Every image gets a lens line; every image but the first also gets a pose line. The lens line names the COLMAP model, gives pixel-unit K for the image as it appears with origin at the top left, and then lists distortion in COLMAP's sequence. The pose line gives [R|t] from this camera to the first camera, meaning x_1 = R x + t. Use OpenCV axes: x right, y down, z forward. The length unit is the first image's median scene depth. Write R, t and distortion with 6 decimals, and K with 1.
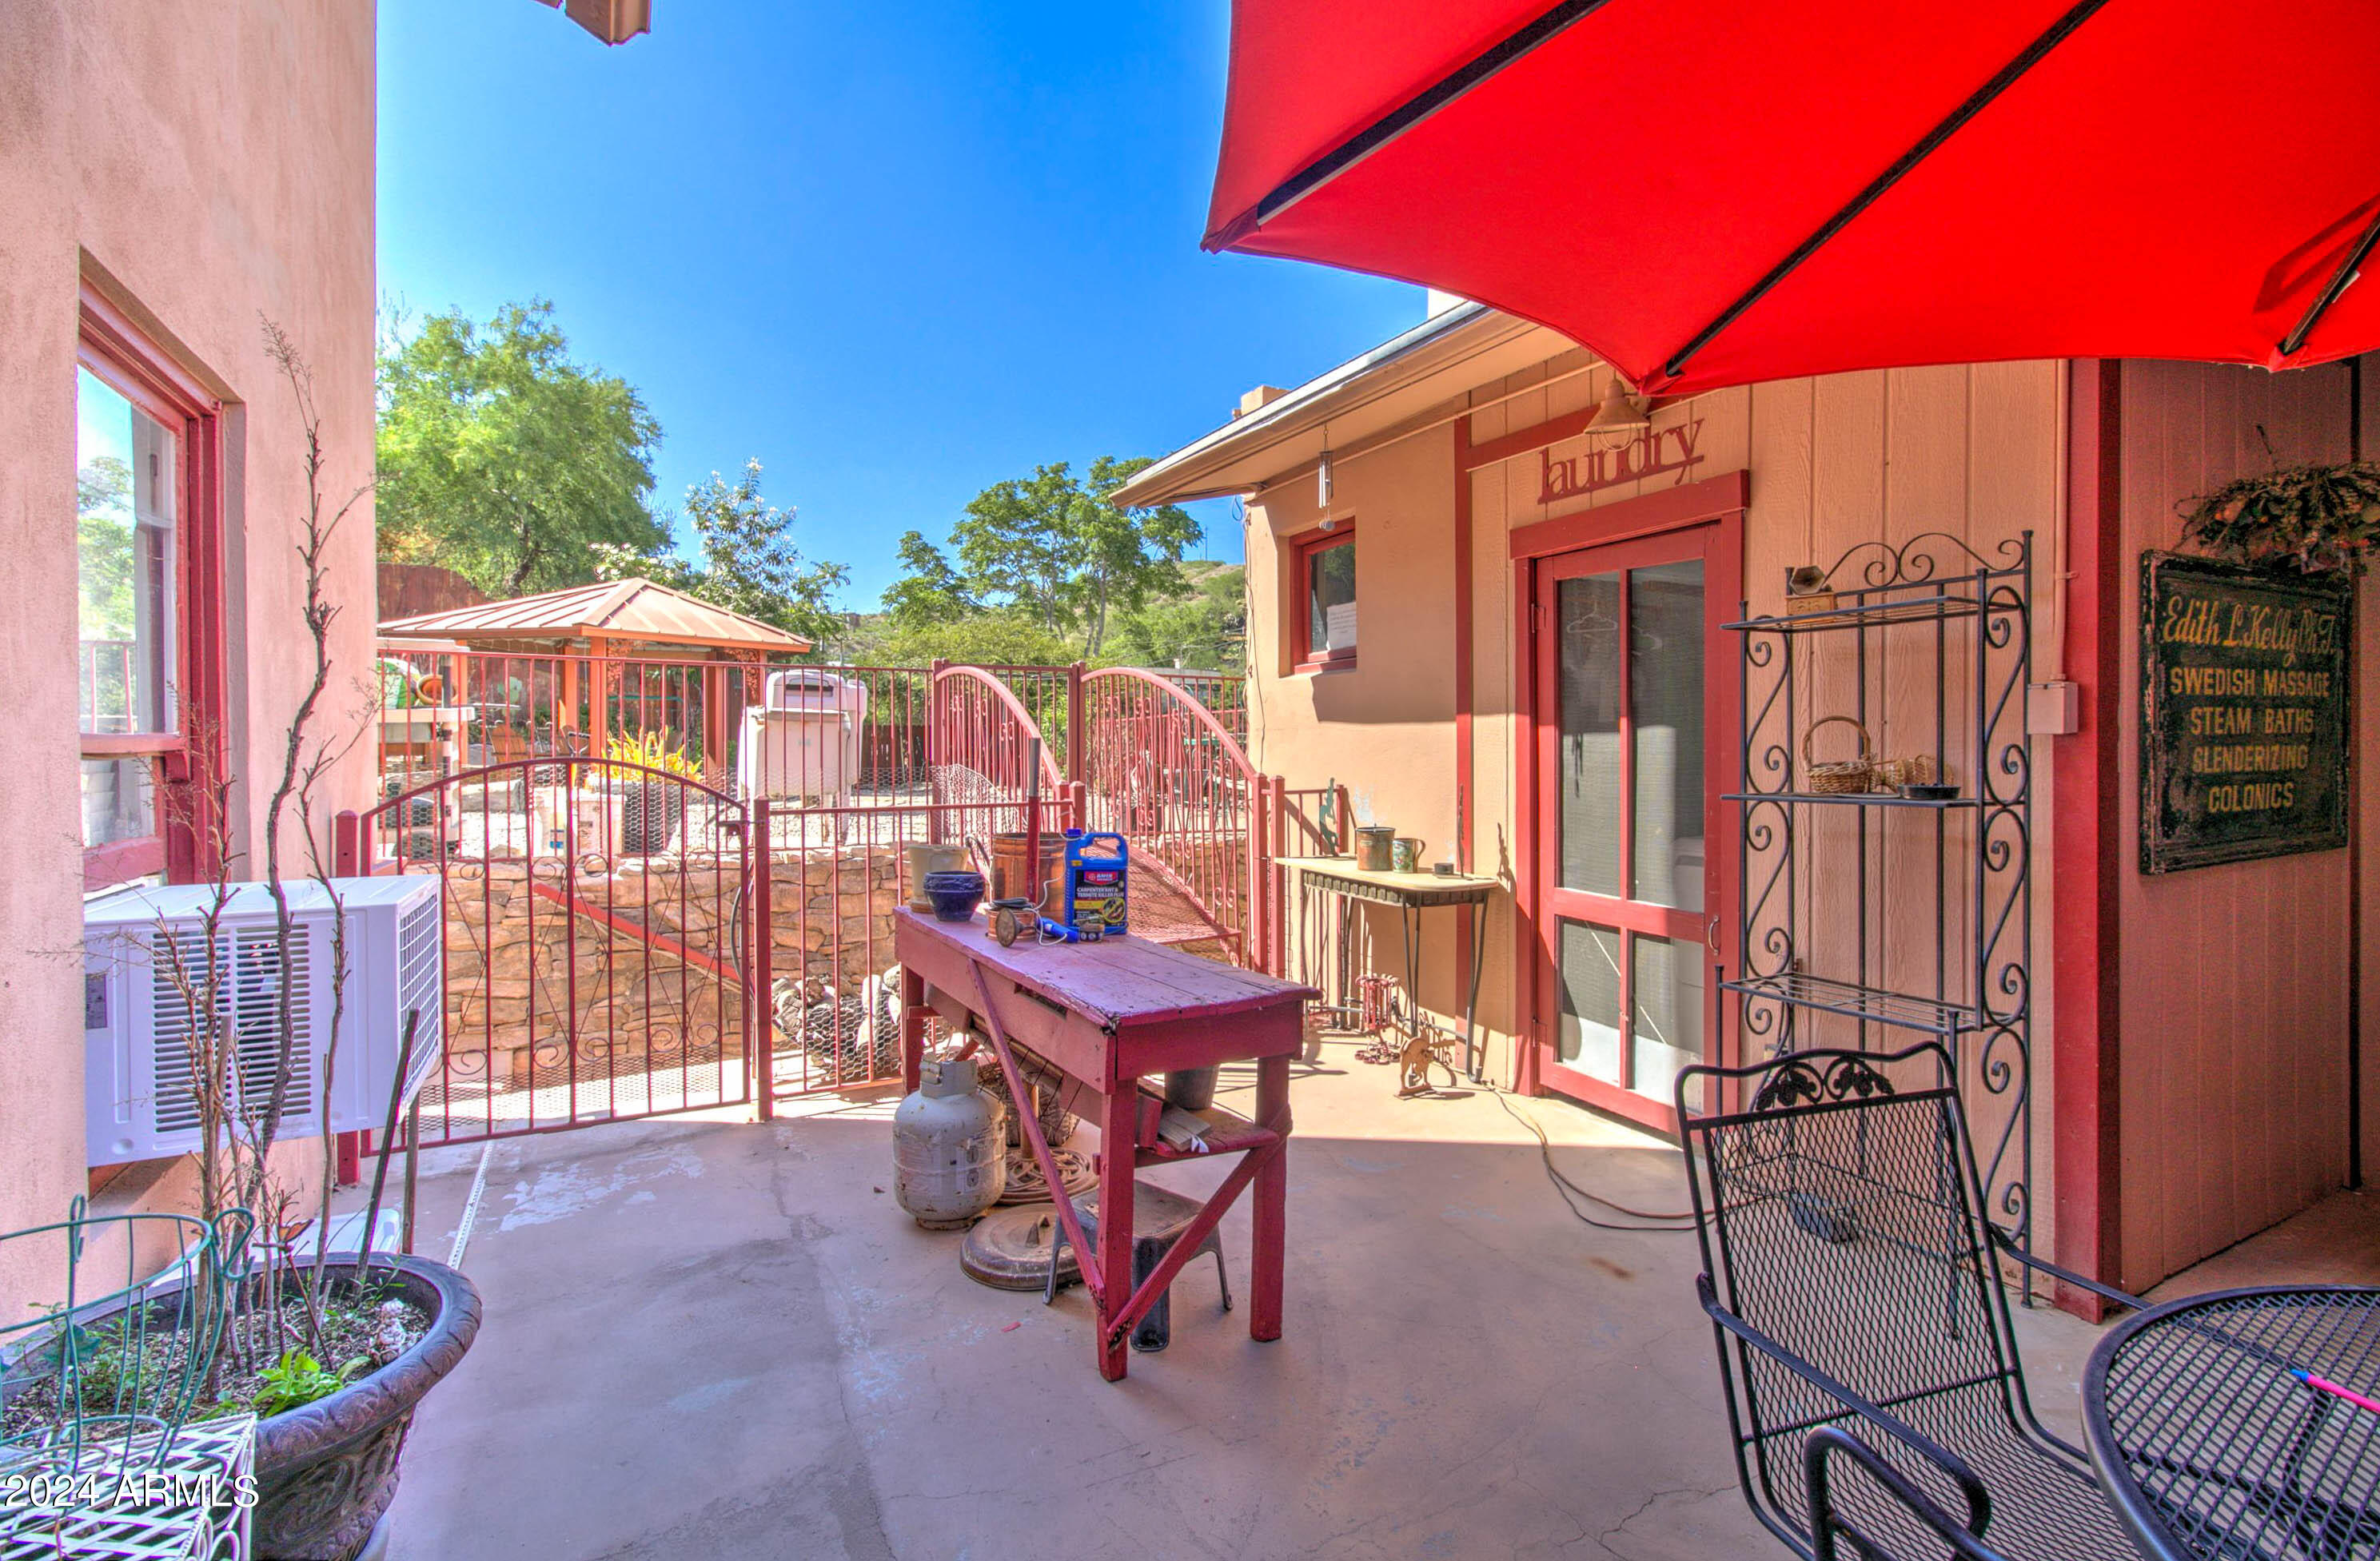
lens RADIAL K [[1160.4, 0, 1193.3], [0, 1160.4, 754.1], [0, 0, 1]] dist [0.000267, -0.000100]
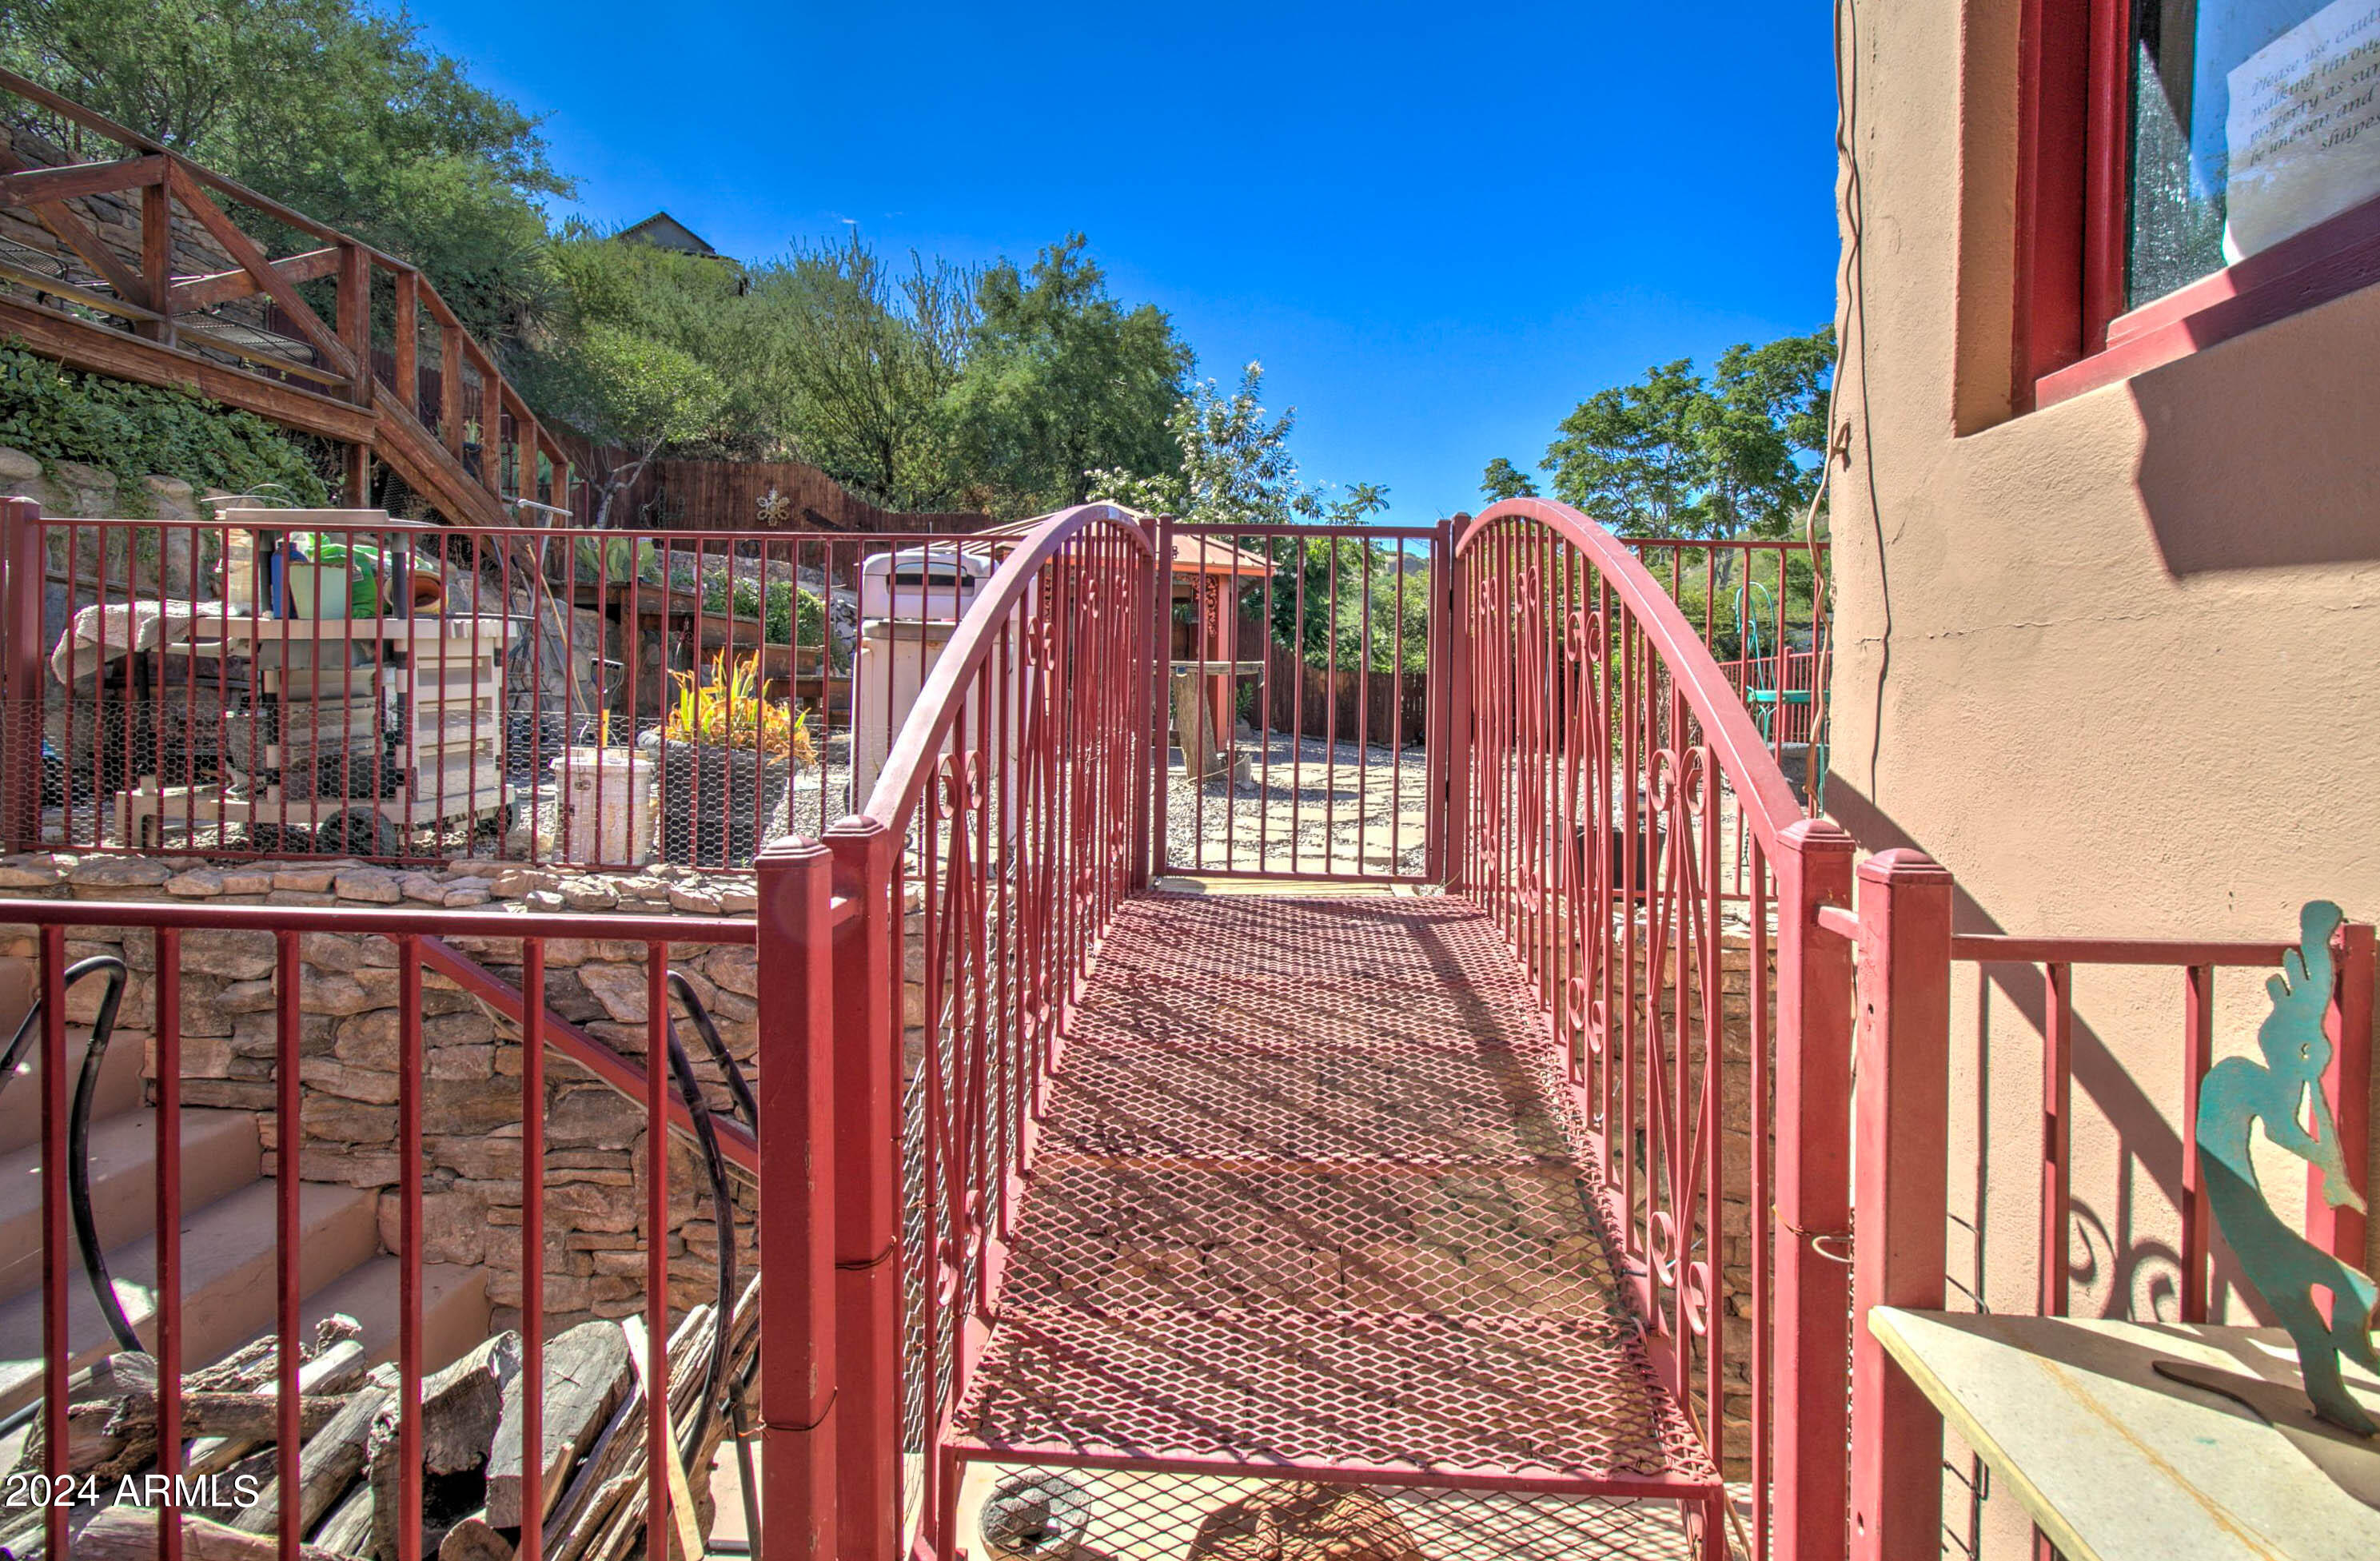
lens RADIAL K [[1124.5, 0, 1193.2], [0, 1124.5, 717.7], [0, 0, 1]] dist [-0.041316, 0.000337]
pose [[0.850479, 0.023861, -0.525467, 0.012753], [-0.020624, 0.999715, 0.012016, -0.000428], [0.525604, 0.000618, 0.850729, 0.153825]]
